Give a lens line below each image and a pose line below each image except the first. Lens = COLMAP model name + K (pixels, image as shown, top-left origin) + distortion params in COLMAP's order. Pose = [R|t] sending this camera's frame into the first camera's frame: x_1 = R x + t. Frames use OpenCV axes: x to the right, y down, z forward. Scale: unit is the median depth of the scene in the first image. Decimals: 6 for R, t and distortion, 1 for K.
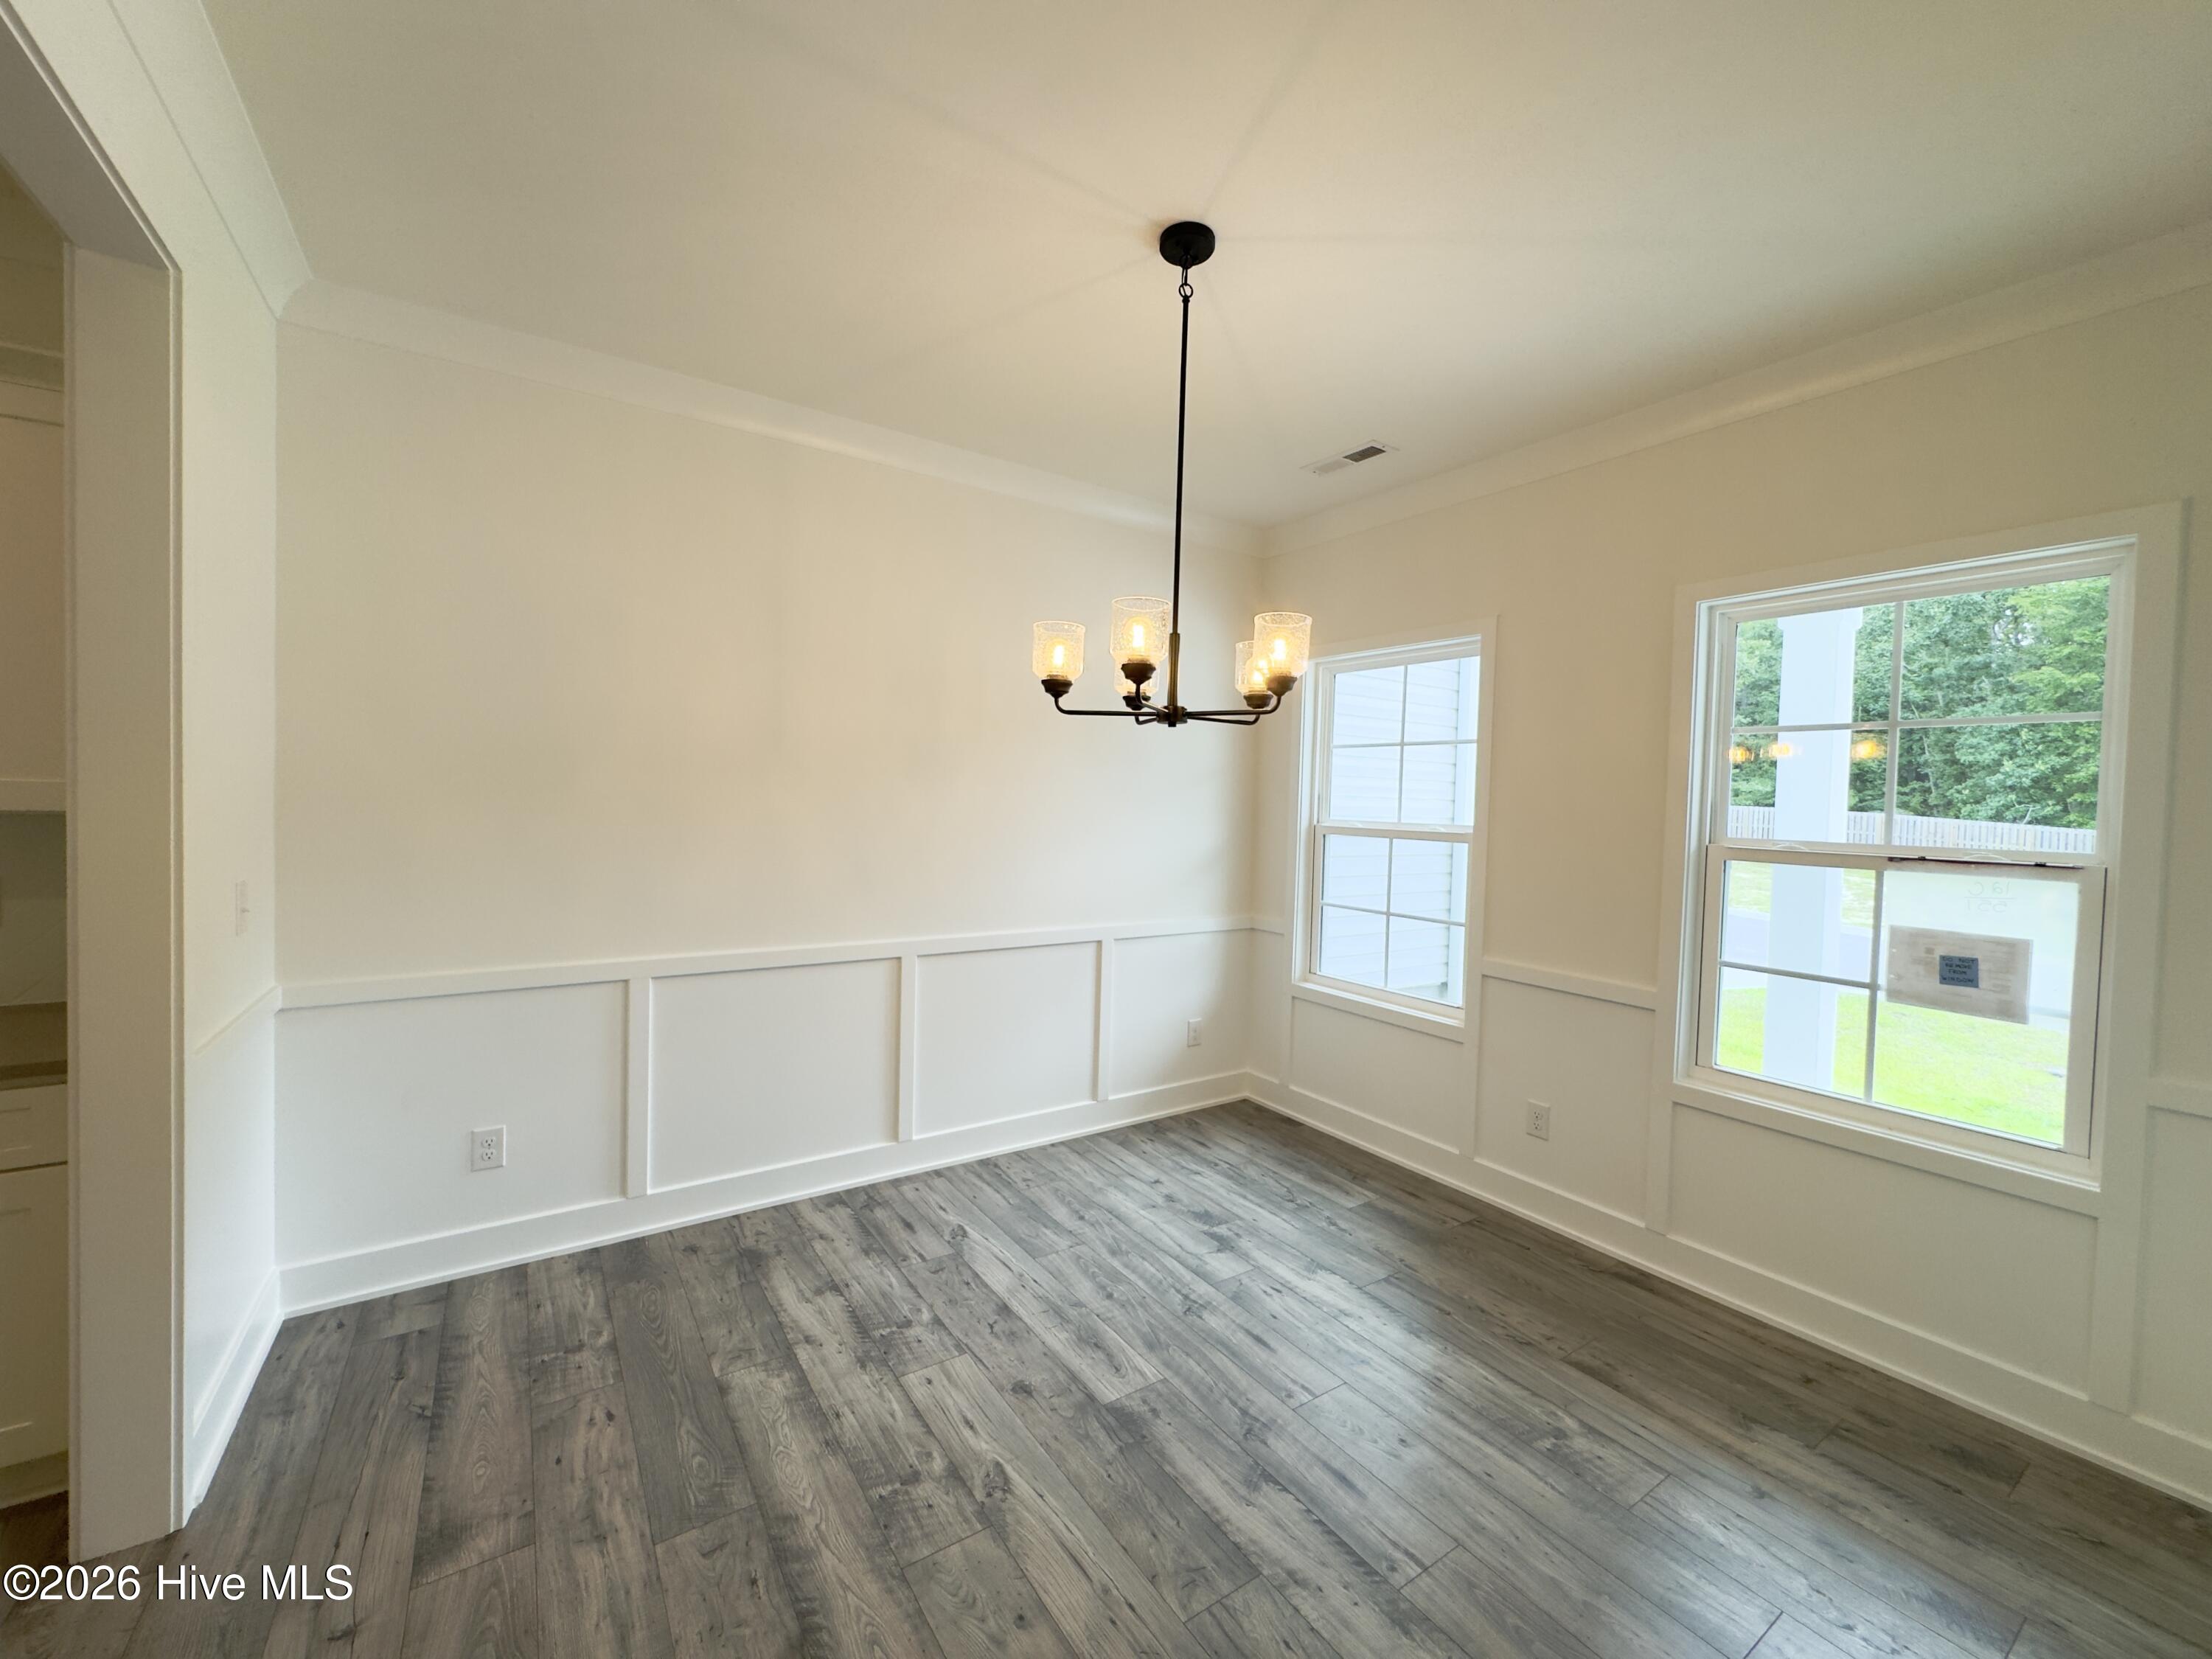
lens RADIAL K [[883.4, 0, 1103.3], [0, 883.4, 821.1], [0, 0, 1]] dist [-0.003183, 0.001604]
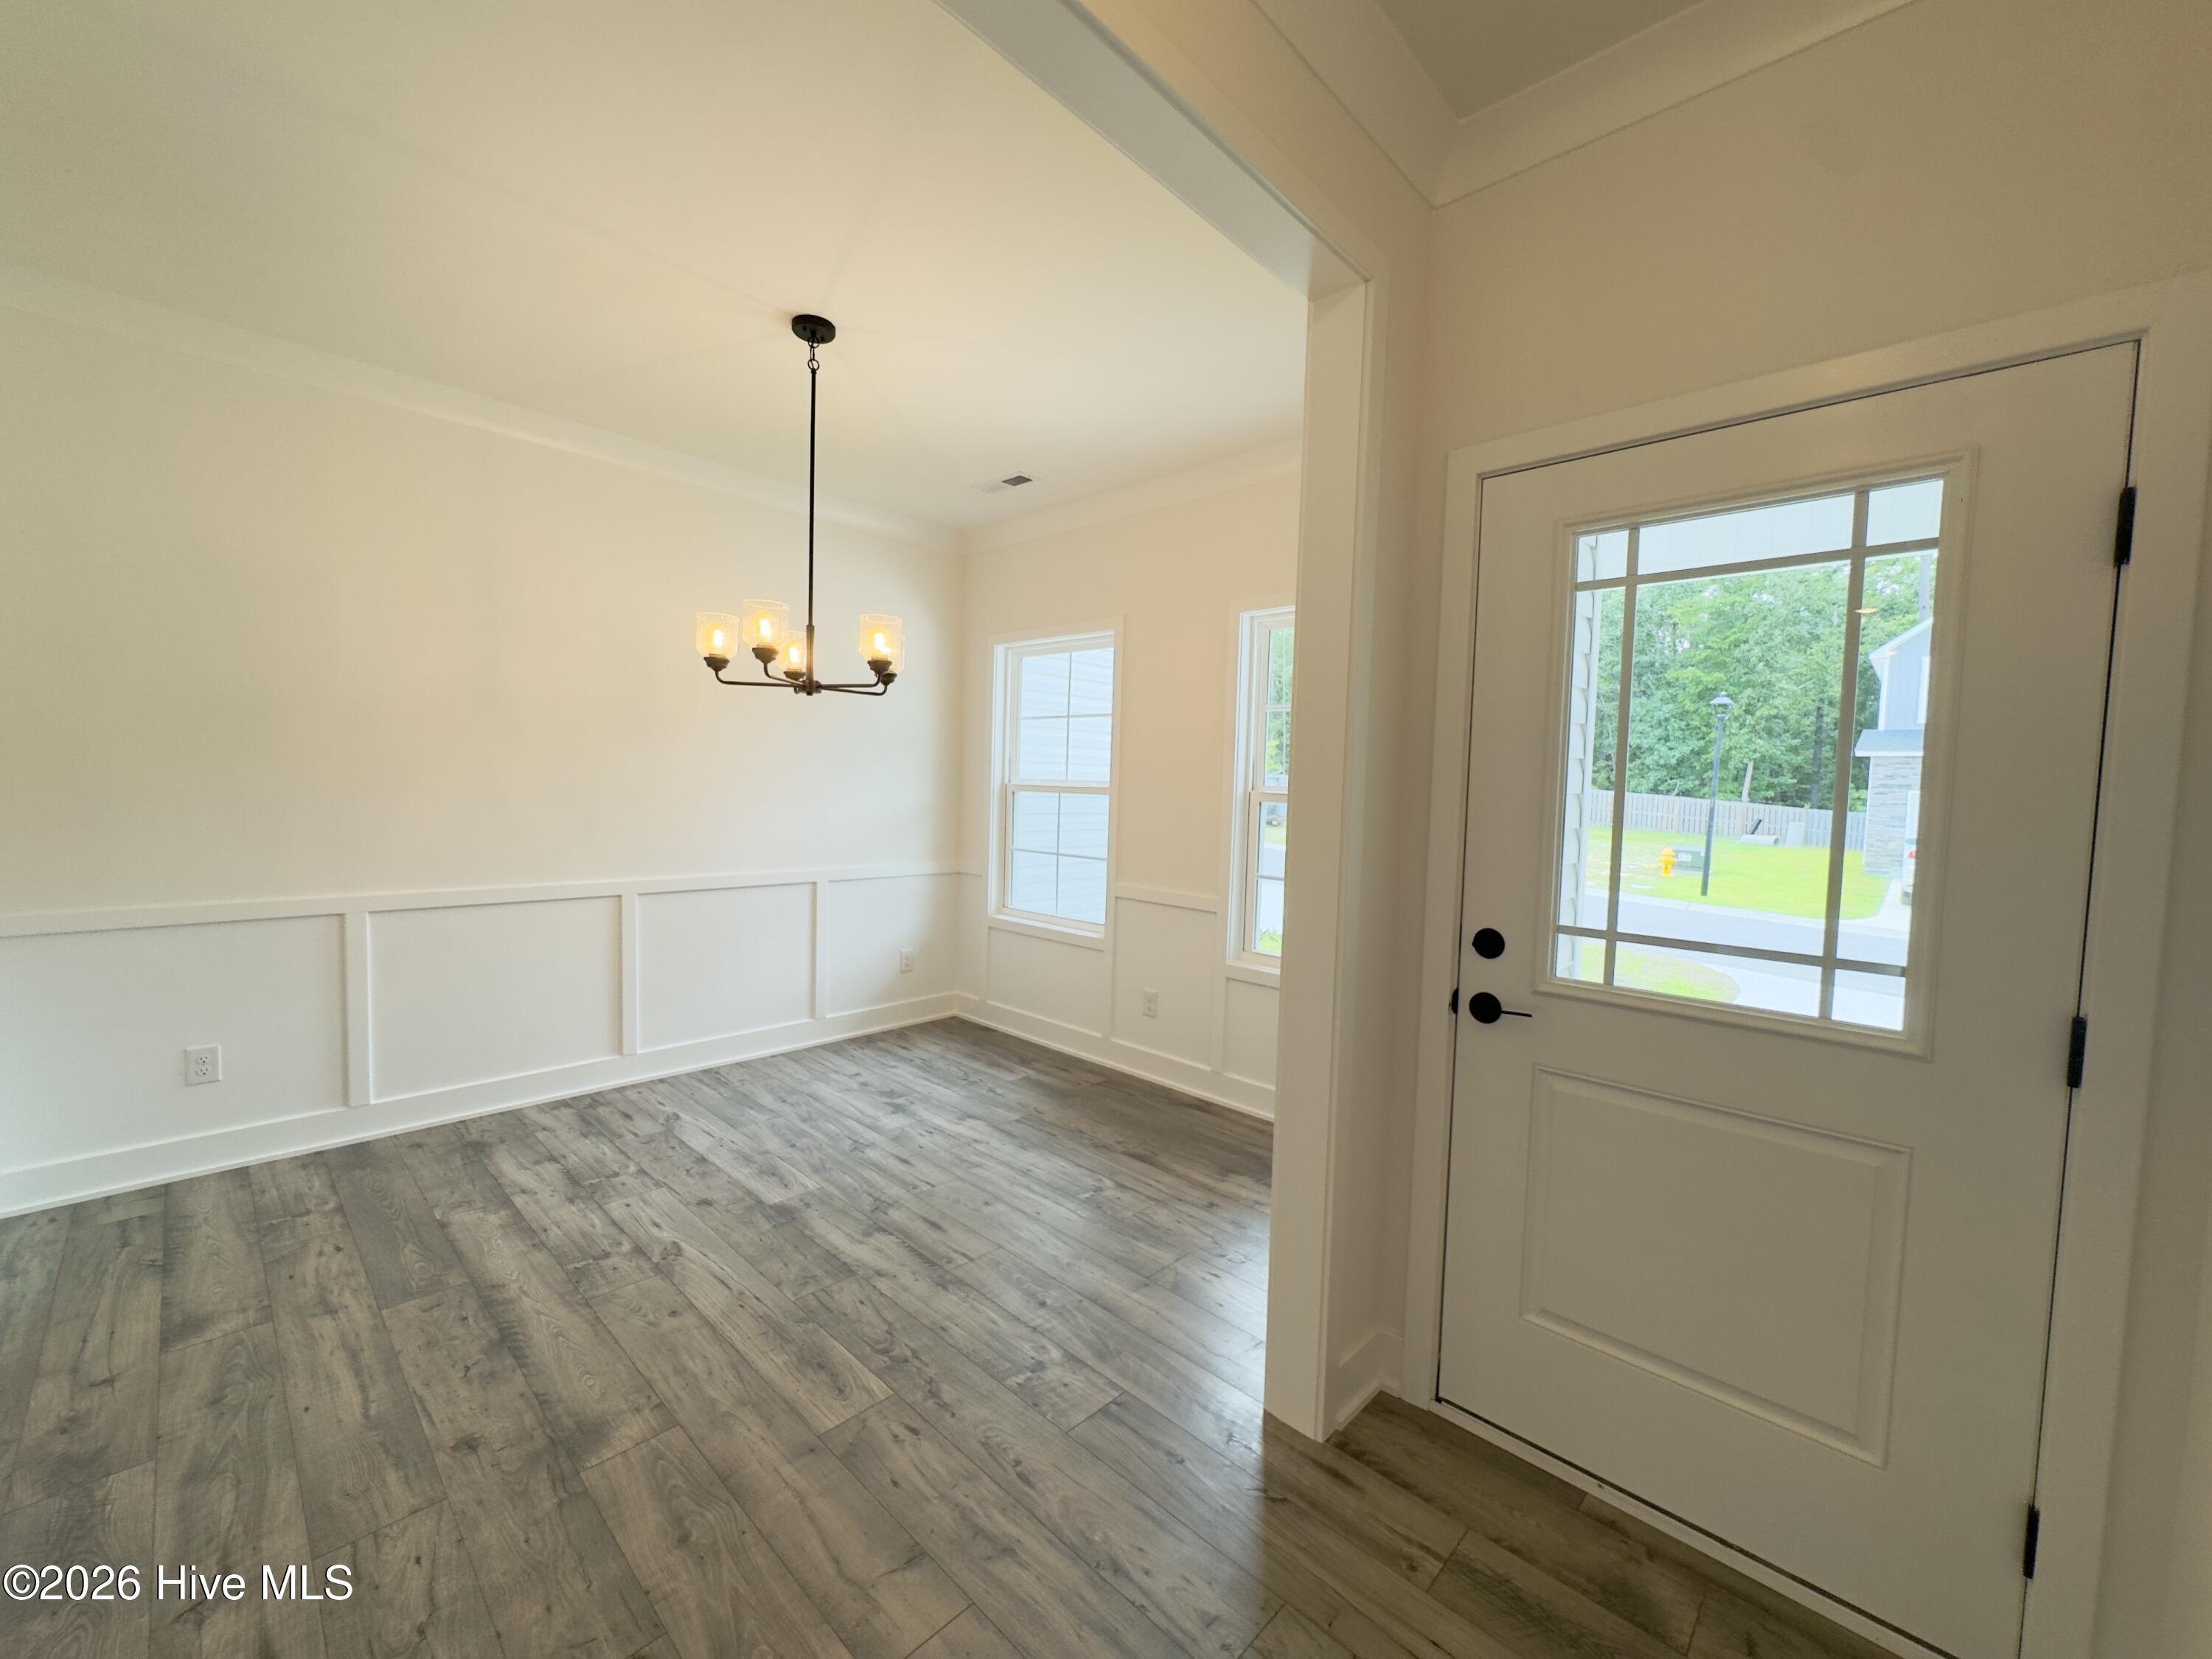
lens RADIAL K [[883.4, 0, 1106.1], [0, 883.4, 831.5], [0, 0, 1]] dist [-0.003183, 0.001604]
pose [[0.975973, -0.011991, 0.217559, 0.178129], [0.003783, 0.999267, 0.038102, 0.039359], [-0.217856, -0.036363, 0.975303, -0.325451]]
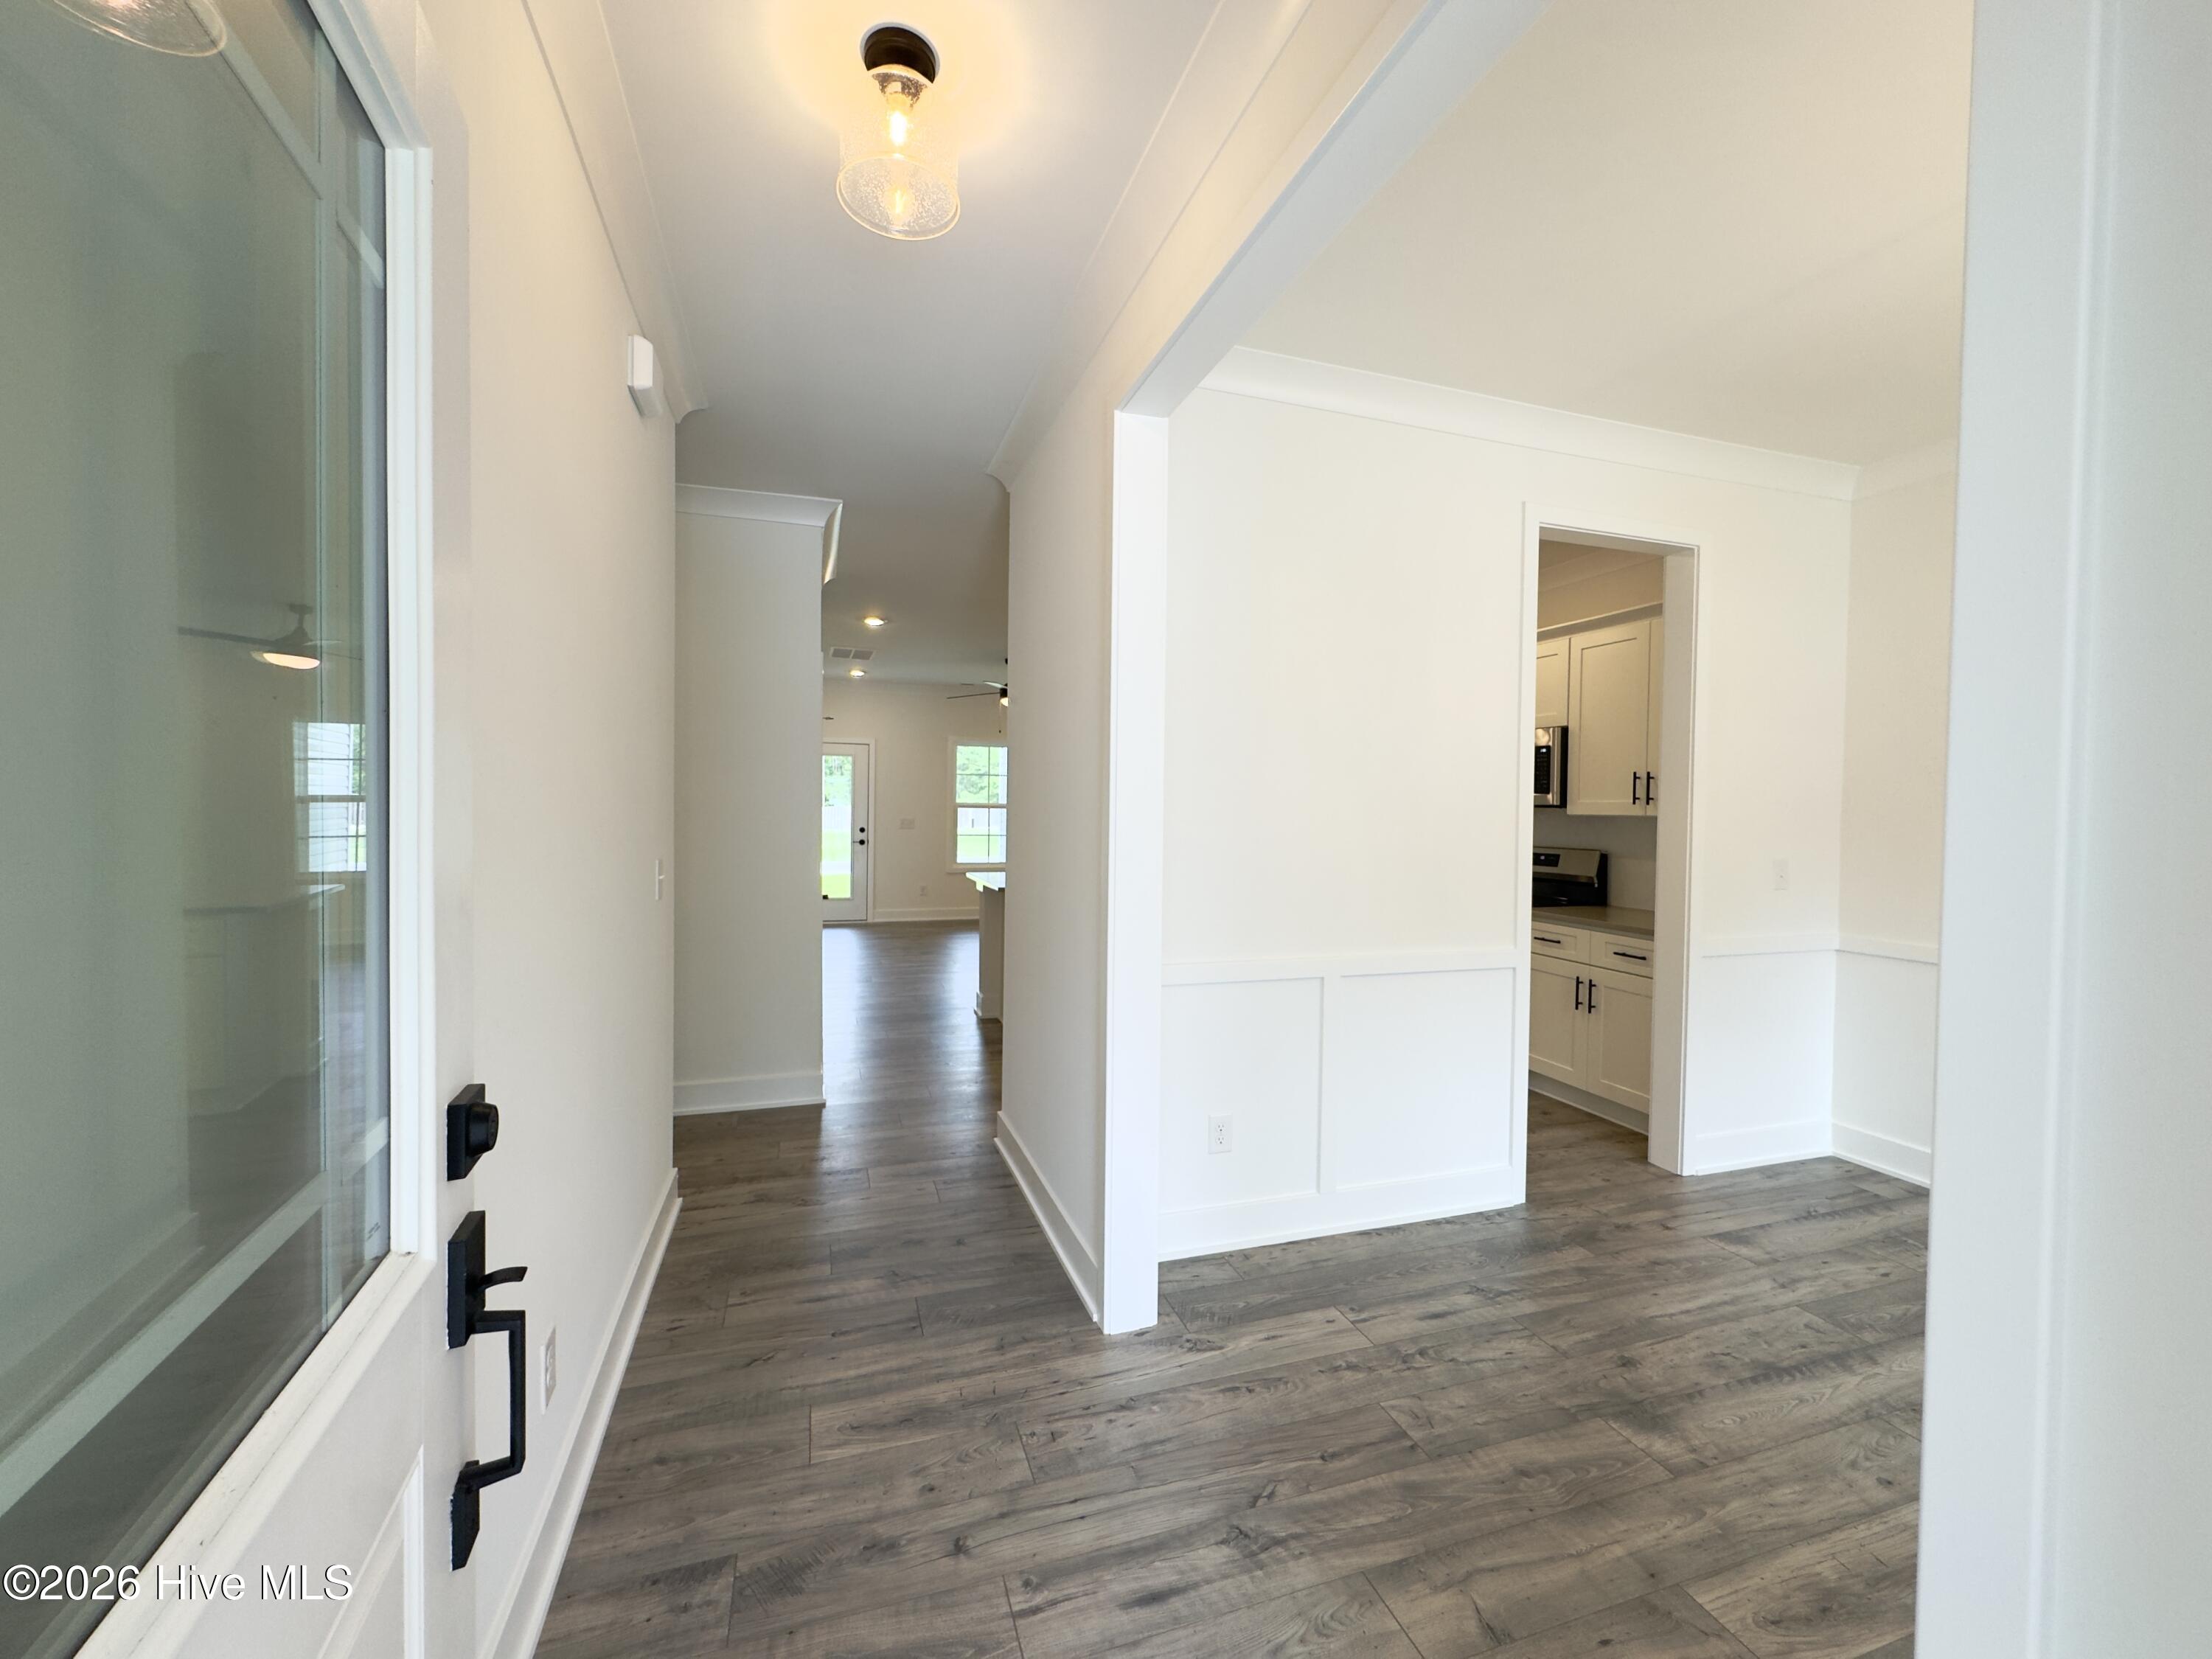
lens RADIAL K [[883.4, 0, 1108.9], [0, 883.4, 880.1], [0, 0, 1]] dist [-0.003183, 0.001604]
pose [[-0.272099, 0.046066, -0.961166, 0.778862], [-0.041596, 0.997357, 0.059576, 0.047589], [0.961370, 0.056191, -0.269464, 0.166962]]
